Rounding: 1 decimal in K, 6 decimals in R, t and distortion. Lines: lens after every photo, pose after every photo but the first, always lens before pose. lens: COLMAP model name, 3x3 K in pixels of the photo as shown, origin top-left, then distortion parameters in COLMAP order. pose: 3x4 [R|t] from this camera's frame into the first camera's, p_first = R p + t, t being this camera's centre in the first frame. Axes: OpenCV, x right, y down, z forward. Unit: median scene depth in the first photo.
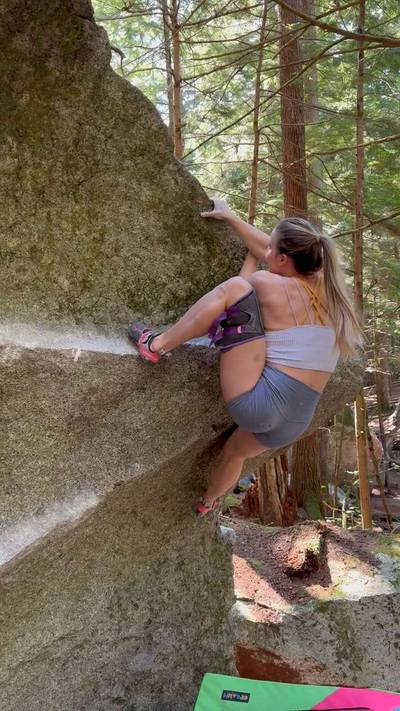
lens RADIAL K [[610.7, 0, 207.1], [0, 610.7, 359.6], [0, 0, 1]] dist [0.083094, -0.126668]
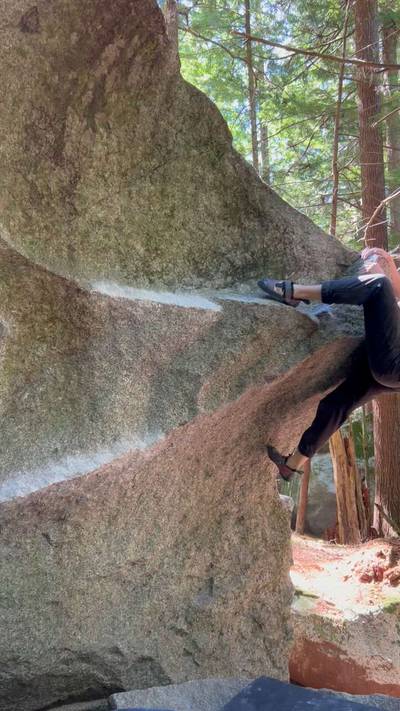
lens RADIAL K [[610.7, 0, 197.8], [0, 610.7, 357.9], [0, 0, 1]] dist [0.083094, -0.126668]
pose [[0.987513, 0.003543, -0.157500, 0.069045], [-0.018466, 0.995459, -0.093387, 0.191508], [0.156454, 0.095129, 0.983093, -0.155133]]
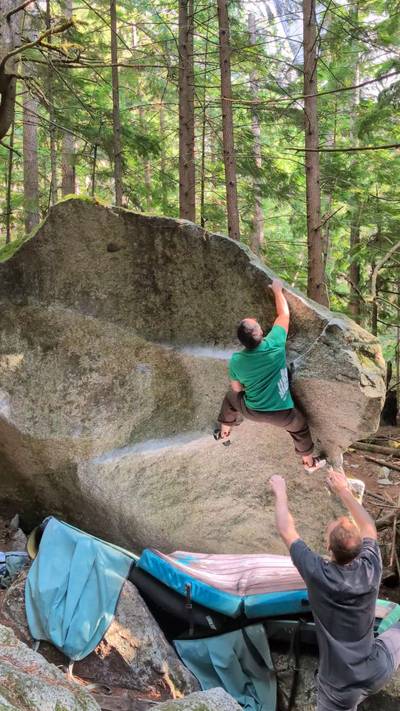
lens RADIAL K [[609.5, 0, 202.9], [0, 609.5, 359.5], [0, 0, 1]] dist [-0.009627, -0.008169]
pose [[0.526788, 0.033313, -0.849344, 1.530280], [-0.050557, 0.998691, 0.007813, -0.019446], [0.848492, 0.038825, 0.527782, -0.167706]]
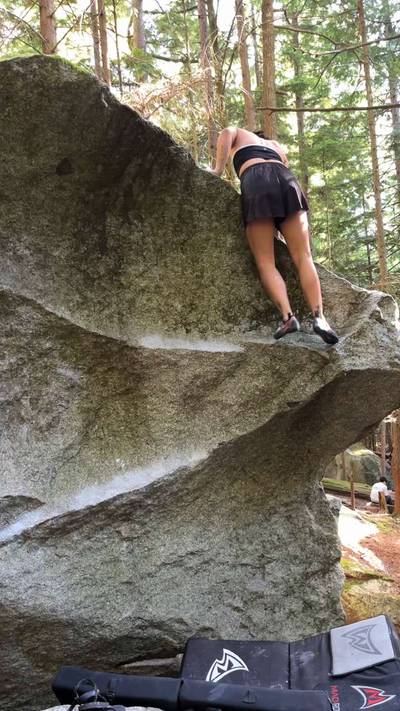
lens RADIAL K [[610.7, 0, 198.7], [0, 610.7, 360.2], [0, 0, 1]] dist [0.083094, -0.126668]
pose [[0.922039, -0.033357, -0.385656, 0.374981], [0.017319, 0.998837, -0.044986, 0.073627], [0.386708, 0.034800, 0.921545, -0.355738]]
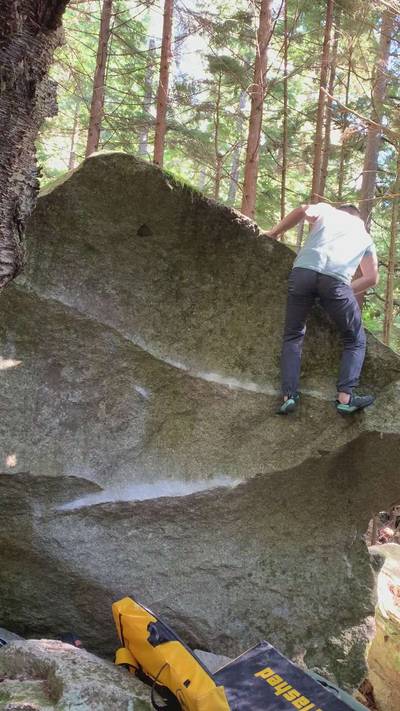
lens RADIAL K [[610.7, 0, 201.6], [0, 610.7, 352.7], [0, 0, 1]] dist [0.083094, -0.126668]
pose [[0.732397, 0.071510, -0.677112, 0.840133], [-0.164780, 0.983523, -0.074363, 0.033233], [0.660638, 0.166038, 0.732113, -0.347492]]
